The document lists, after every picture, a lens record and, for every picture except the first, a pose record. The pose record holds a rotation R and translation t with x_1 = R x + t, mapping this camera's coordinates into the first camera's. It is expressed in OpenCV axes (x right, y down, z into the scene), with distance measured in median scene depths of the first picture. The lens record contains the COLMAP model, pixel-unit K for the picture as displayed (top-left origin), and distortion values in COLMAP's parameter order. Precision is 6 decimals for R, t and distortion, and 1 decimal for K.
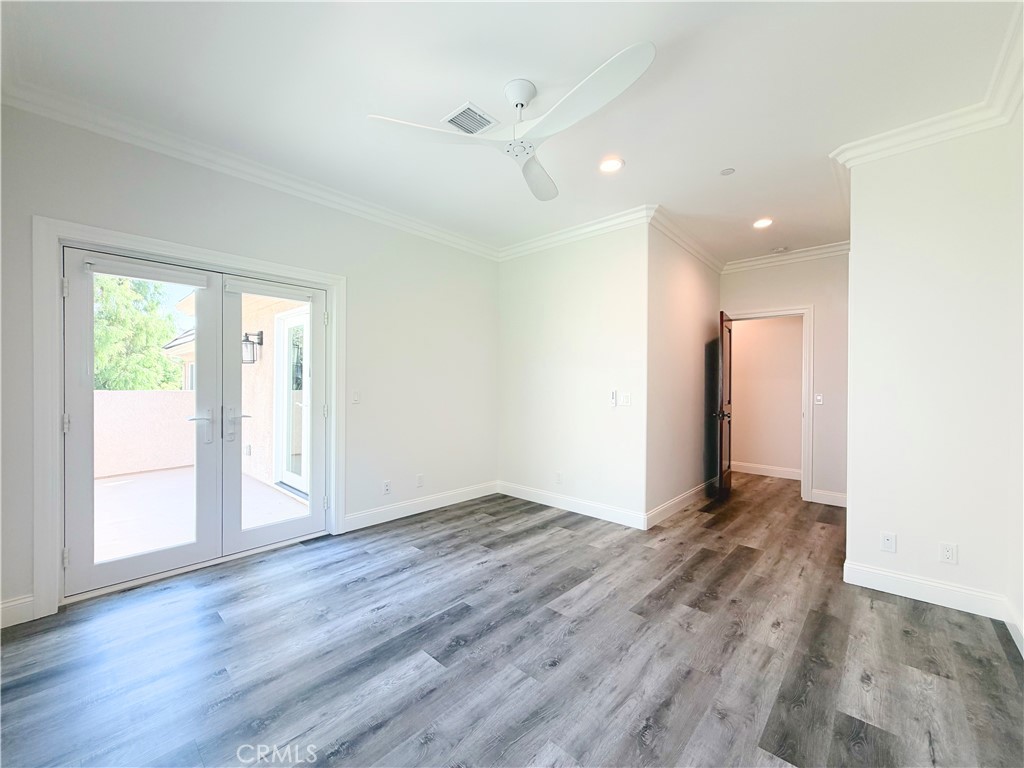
lens RADIAL K [[409.6, 0, 508.8], [0, 409.6, 386.5], [0, 0, 1]] dist [0.000090, 0.000755]
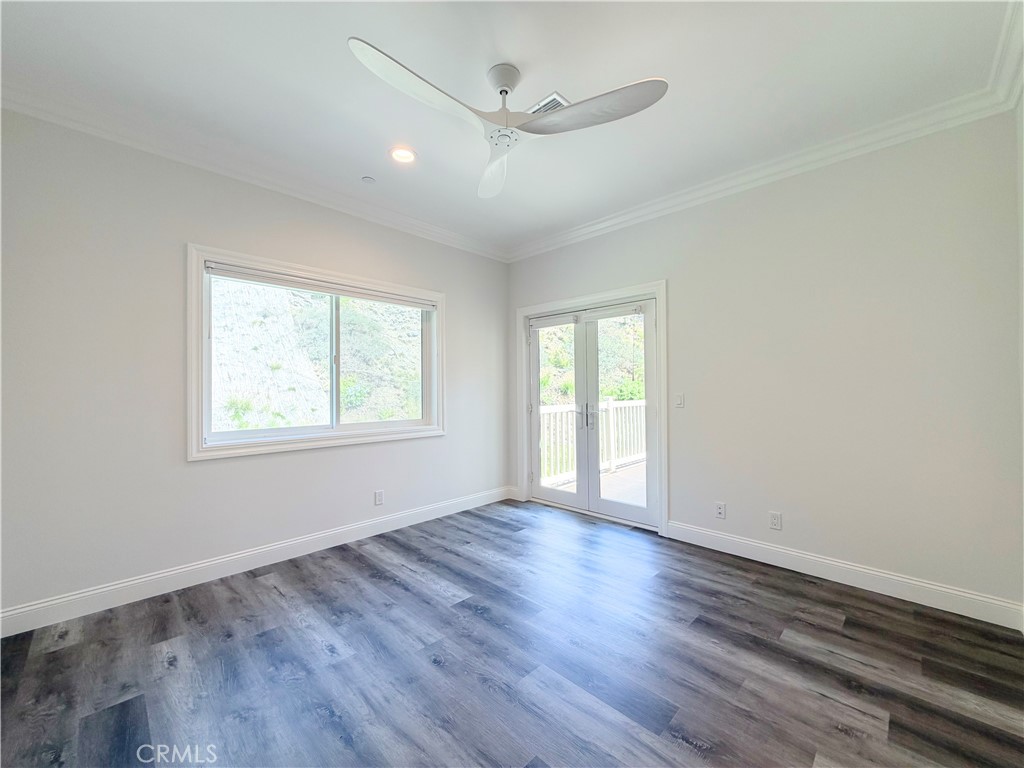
lens RADIAL K [[409.6, 0, 510.9], [0, 409.6, 384.5], [0, 0, 1]] dist [0.000090, 0.000755]
pose [[-0.031090, -0.014872, -0.999406, 0.653968], [-0.001210, 0.999889, -0.014842, 0.003588], [0.999516, 0.000748, -0.031104, 0.704980]]
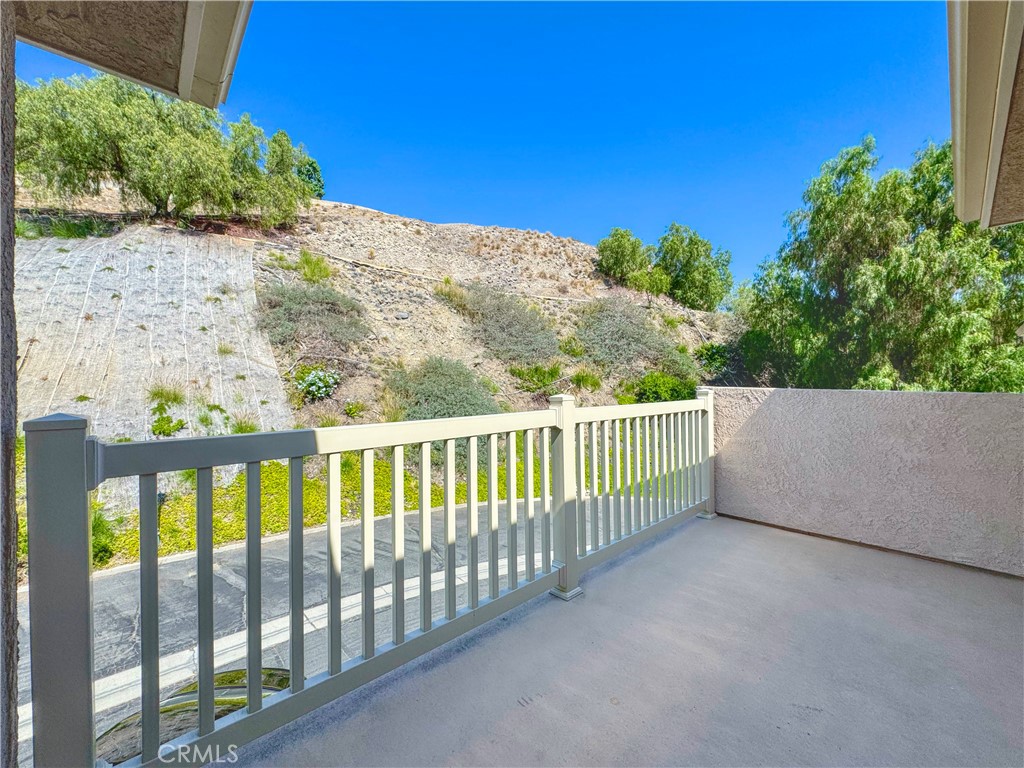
lens RADIAL K [[410.6, 0, 513.8], [0, 410.6, 383.4], [0, 0, 1]] dist [0.001767, -0.000324]
pose [[-0.079994, -0.005382, -0.996781, 0.508190], [-0.008386, 0.999954, -0.004726, 0.010071], [0.996760, 0.007981, -0.080036, 0.742836]]
